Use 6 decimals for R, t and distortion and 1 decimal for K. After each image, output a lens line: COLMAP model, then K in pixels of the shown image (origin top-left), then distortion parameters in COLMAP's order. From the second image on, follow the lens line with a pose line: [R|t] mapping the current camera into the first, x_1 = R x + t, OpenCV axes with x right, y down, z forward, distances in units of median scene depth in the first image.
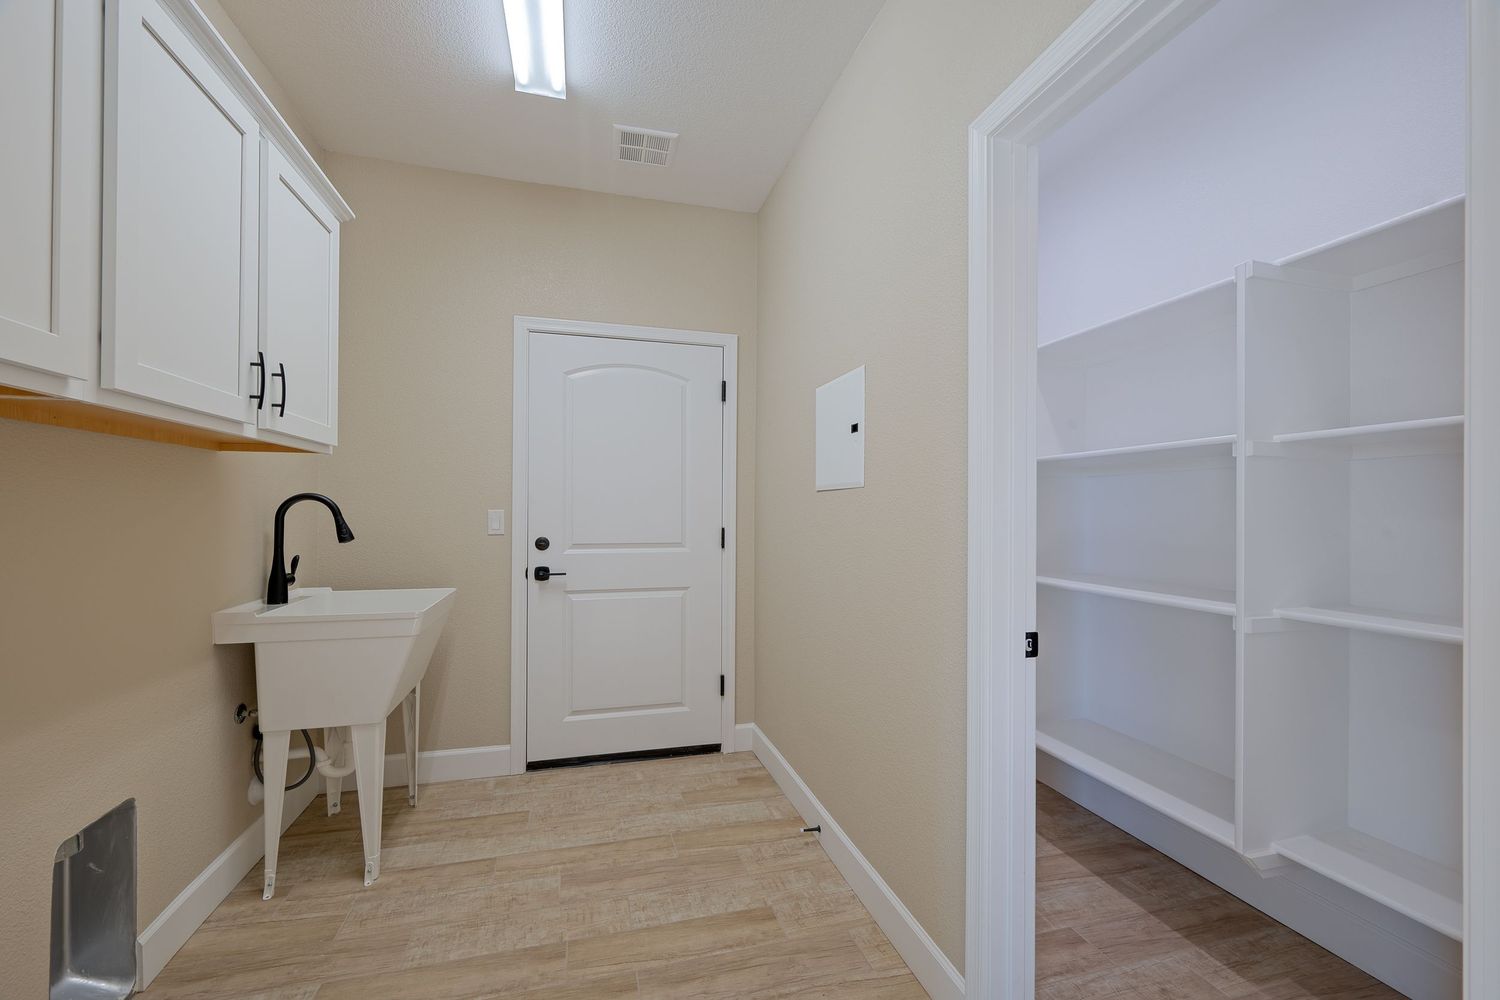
lens RADIAL K [[595.8, 0, 750.0], [0, 595.8, 500.0], [0, 0, 1]] dist [-0.011870, -0.000124]
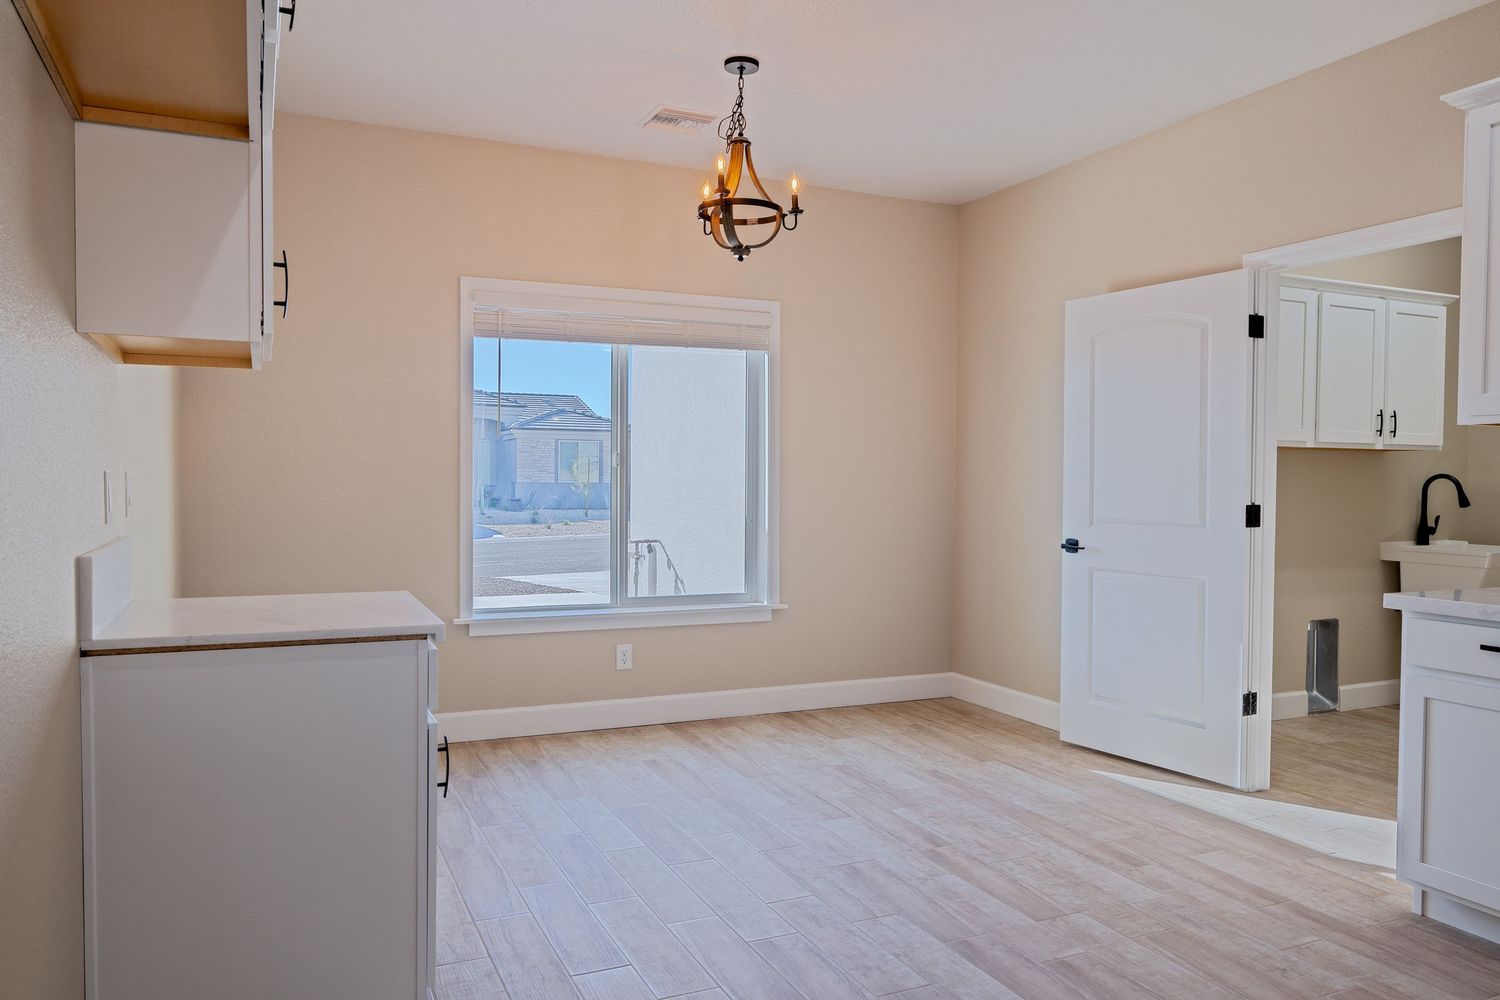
lens RADIAL K [[1056.0, 0, 750.0], [0, 1056.0, 500.0], [0, 0, 1]] dist [-0.004012, -0.004129]
pose [[0.163631, 0.020496, -0.986309, 1.726674], [0.001241, 0.999779, 0.020982, -0.004206], [0.986521, -0.004657, 0.163569, -1.263261]]
